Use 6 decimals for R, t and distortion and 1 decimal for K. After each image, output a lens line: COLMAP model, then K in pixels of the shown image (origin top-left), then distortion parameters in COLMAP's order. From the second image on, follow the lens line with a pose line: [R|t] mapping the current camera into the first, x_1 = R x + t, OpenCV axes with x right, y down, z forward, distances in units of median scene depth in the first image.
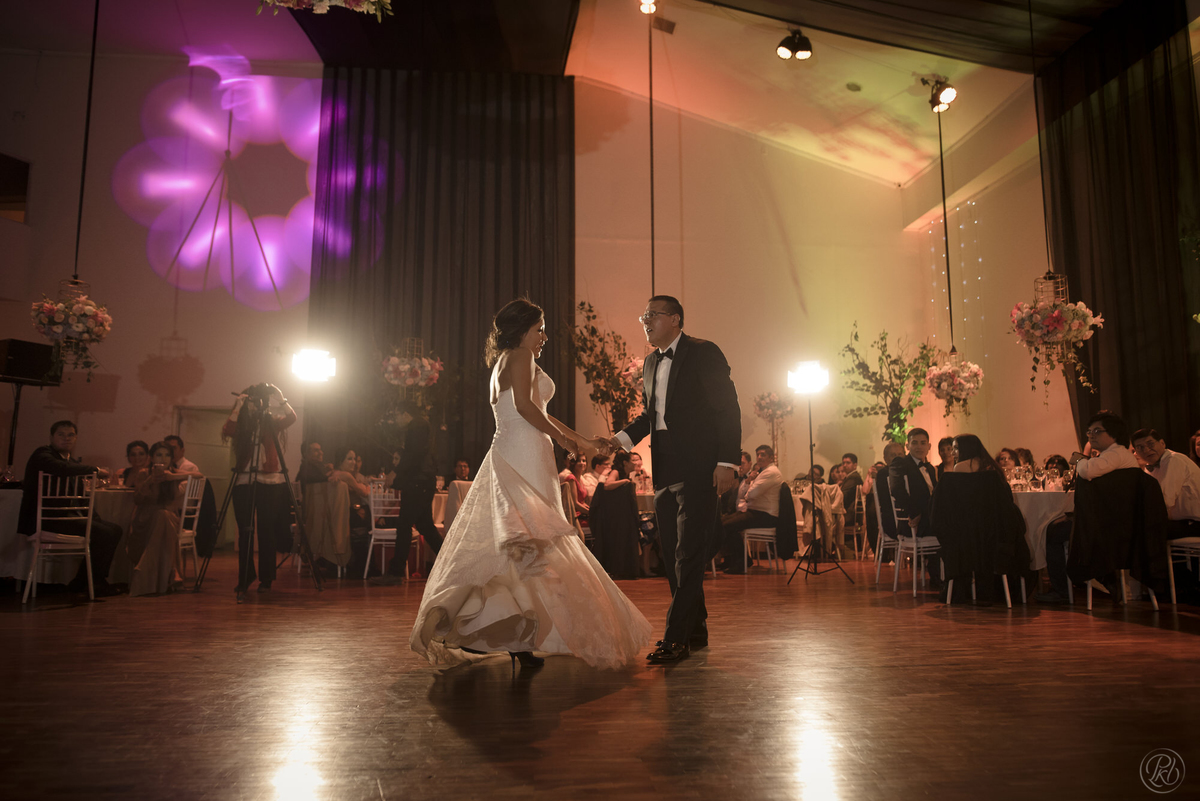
lens RADIAL K [[832.2, 0, 603.2], [0, 832.2, 399.3], [0, 0, 1]] dist [-0.031735, 0.016507]
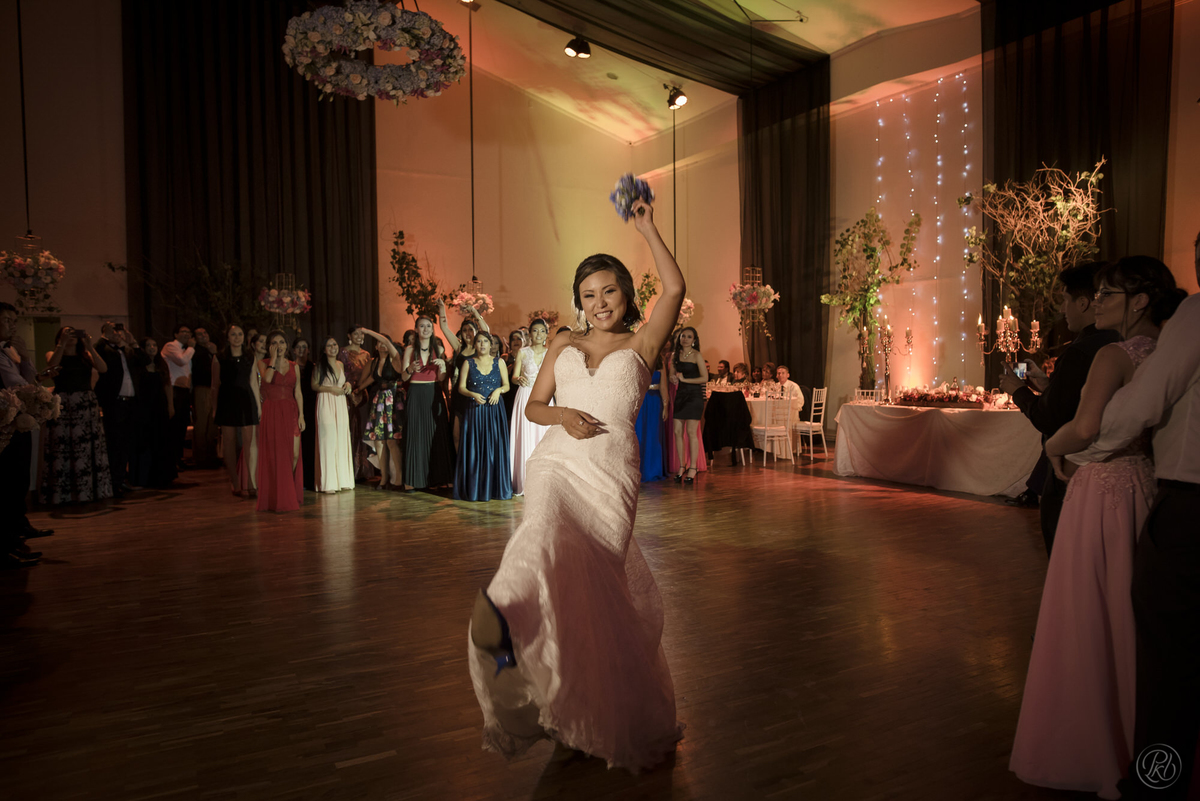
lens RADIAL K [[832.2, 0, 593.5], [0, 832.2, 405.1], [0, 0, 1]] dist [-0.031735, 0.016507]
pose [[0.923764, -0.031342, 0.381678, -0.255433], [-0.037734, 0.984346, 0.172157, -0.099024], [-0.381100, -0.173435, 0.908121, -0.281078]]
